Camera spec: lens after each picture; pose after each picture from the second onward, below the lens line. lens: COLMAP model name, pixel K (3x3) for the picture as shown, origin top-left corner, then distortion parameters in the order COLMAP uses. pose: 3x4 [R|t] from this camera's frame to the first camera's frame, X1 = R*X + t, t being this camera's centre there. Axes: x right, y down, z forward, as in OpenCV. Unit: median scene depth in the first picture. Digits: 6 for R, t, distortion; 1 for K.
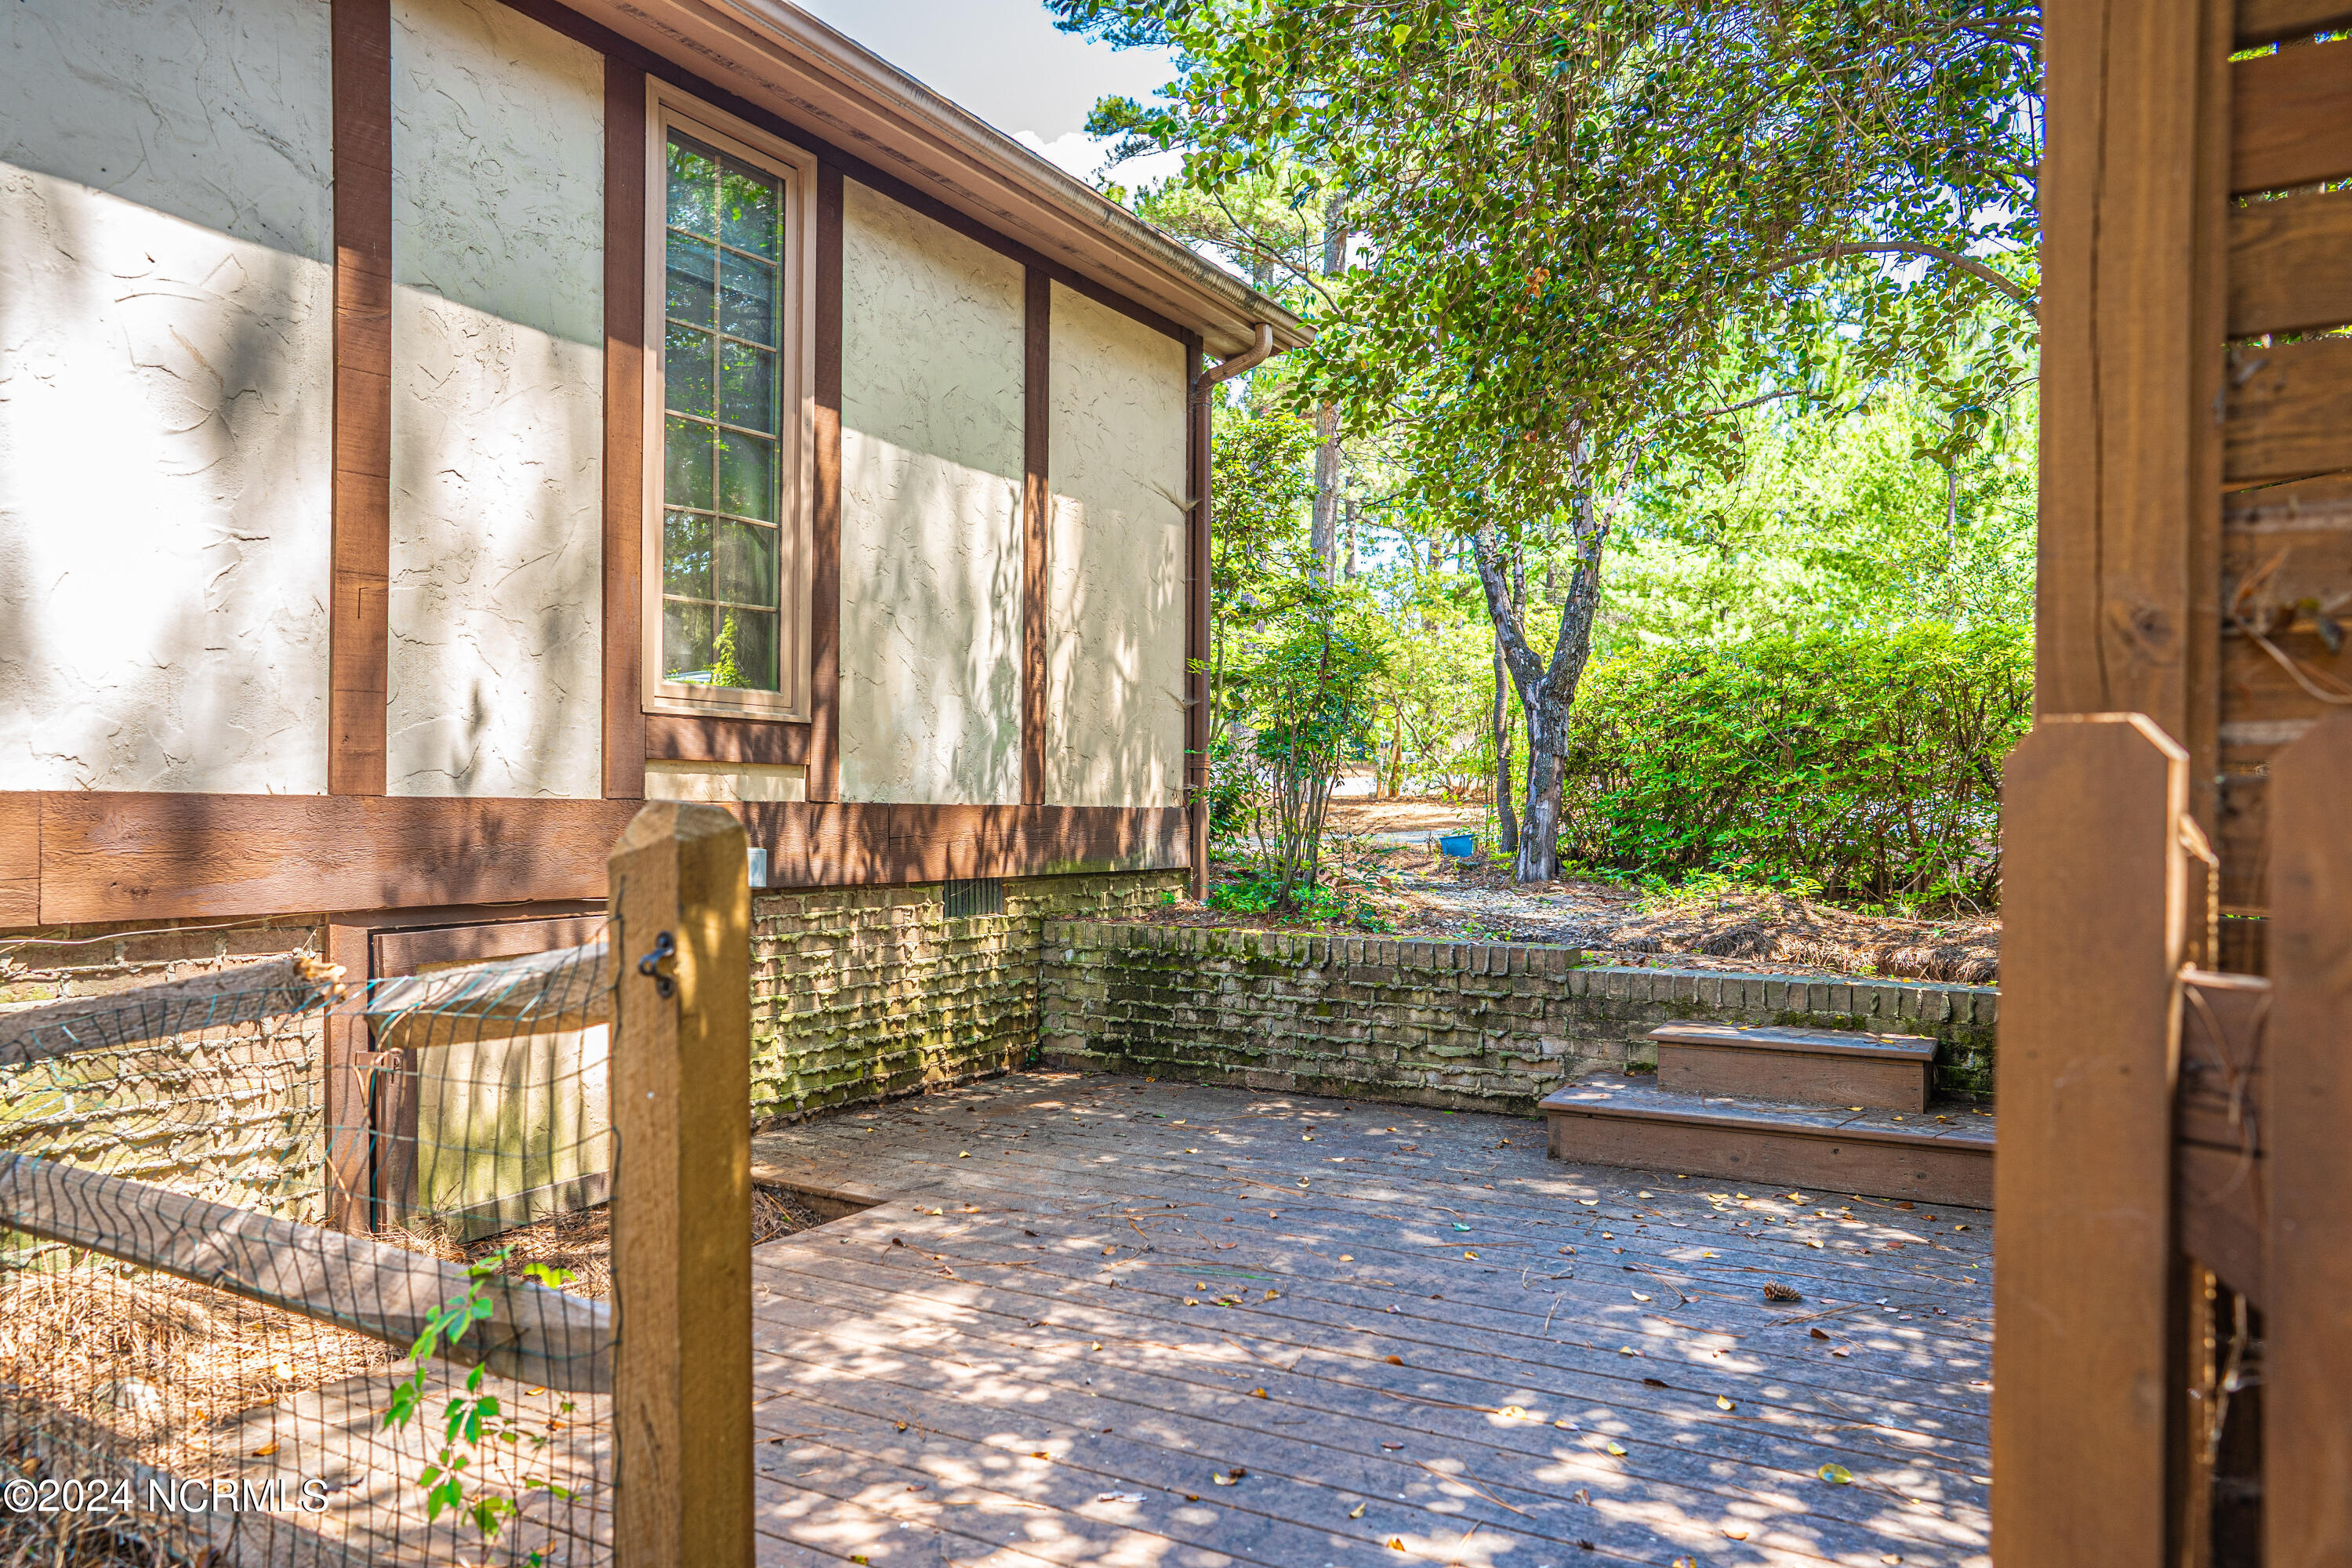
lens RADIAL K [[1559.6, 0, 1172.2], [0, 1559.6, 794.6], [0, 0, 1]] dist [-0.024203, 0.020919]
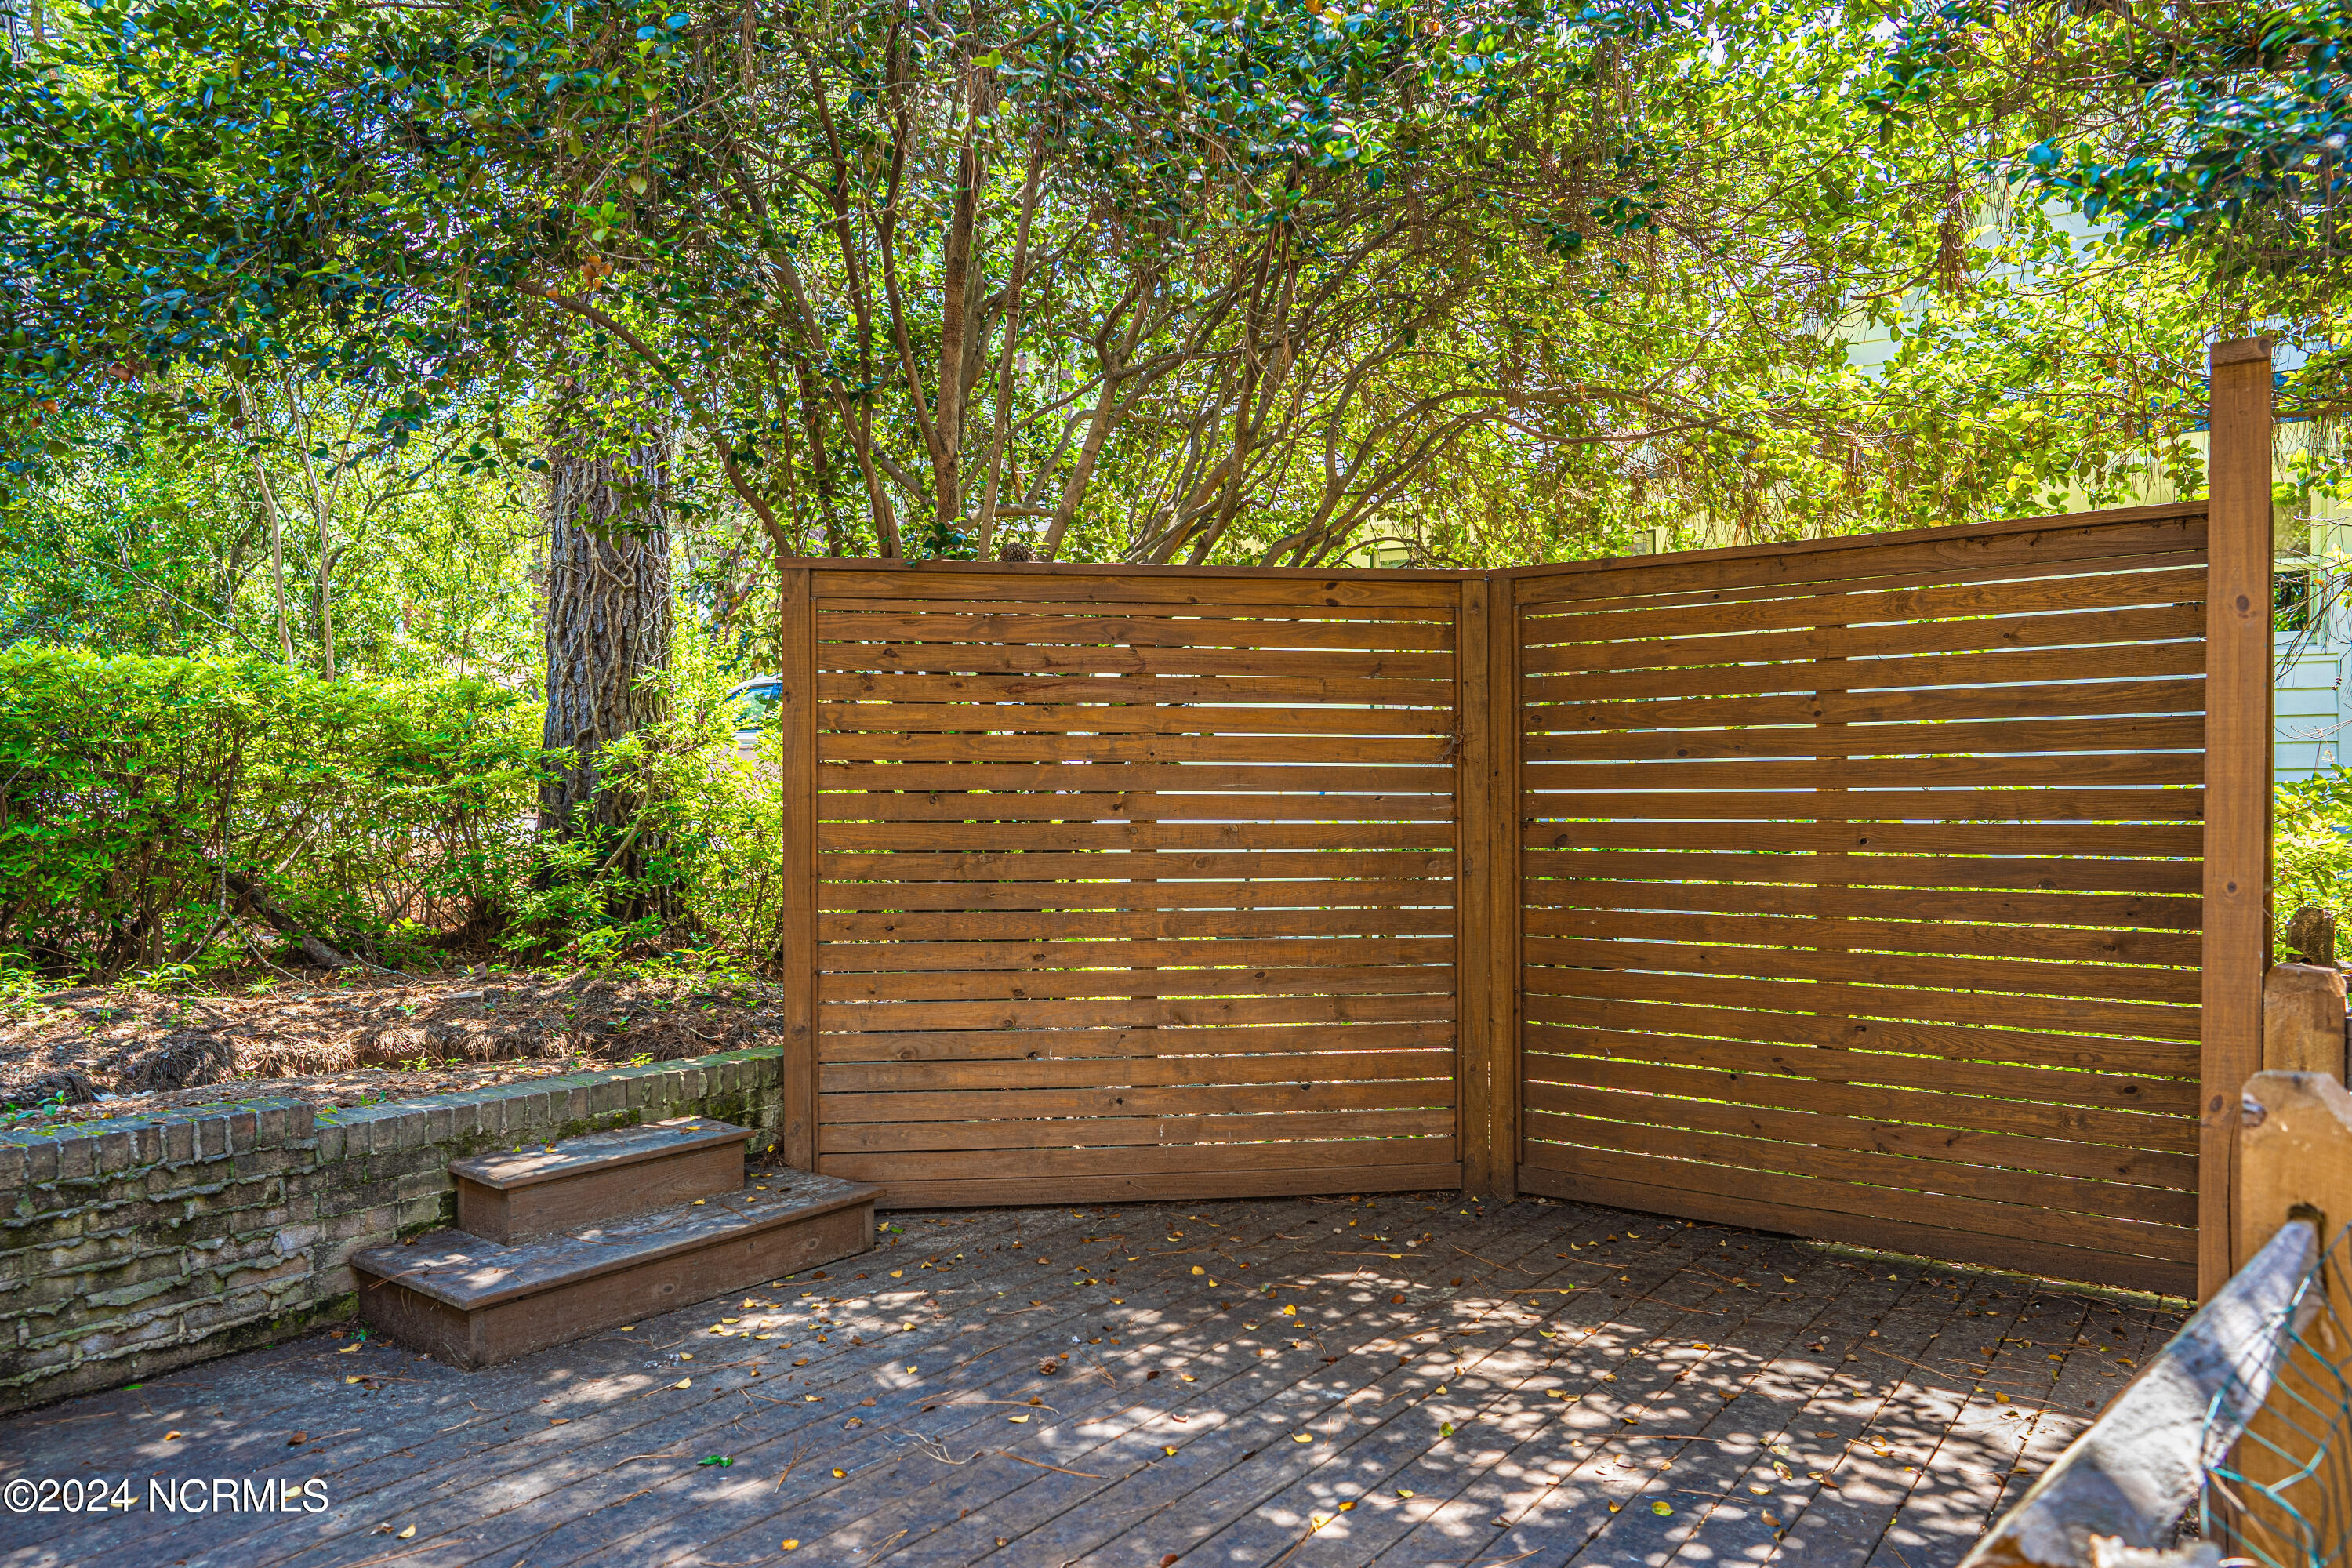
lens RADIAL K [[1559.6, 0, 1173.8], [0, 1559.6, 789.9], [0, 0, 1]] dist [-0.024203, 0.020919]
pose [[0.105682, 0.001447, 0.994399, -0.755726], [-0.011013, 0.999939, -0.000284, -0.093945], [-0.994339, -0.010921, 0.105691, 0.875496]]
